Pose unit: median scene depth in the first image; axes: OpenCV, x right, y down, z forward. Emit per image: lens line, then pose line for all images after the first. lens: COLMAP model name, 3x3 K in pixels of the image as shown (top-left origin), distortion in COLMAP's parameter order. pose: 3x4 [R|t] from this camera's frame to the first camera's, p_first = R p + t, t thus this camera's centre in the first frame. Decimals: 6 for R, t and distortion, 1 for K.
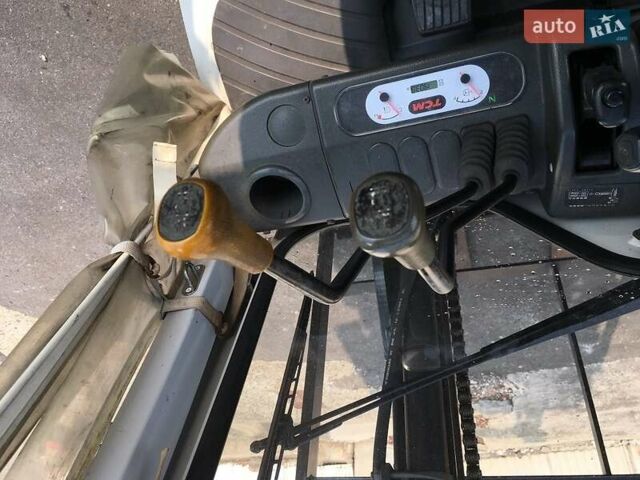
lens RADIAL K [[518.6, 0, 321.0], [0, 518.6, 241.9], [0, 0, 1]] dist [0.013153, -0.002807]
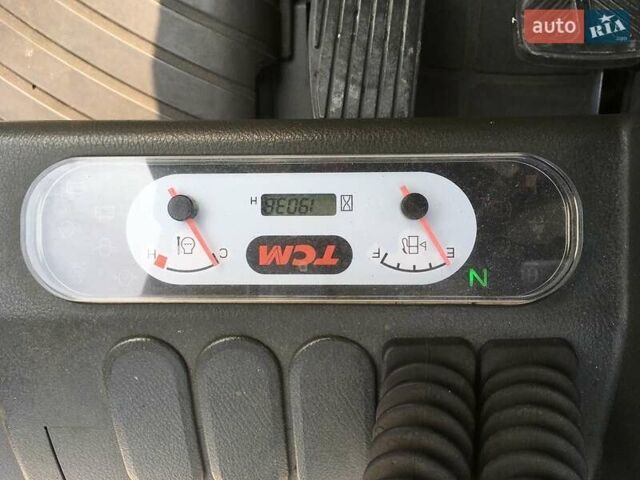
lens RADIAL K [[518.6, 0, 319.7], [0, 518.6, 240.2], [0, 0, 1]] dist [0.013153, -0.002807]
pose [[0.957751, 0.216127, 0.189743, 0.149131], [-0.152628, 0.941140, -0.301597, -0.170615], [-0.243758, 0.259894, 0.934365, 0.668174]]
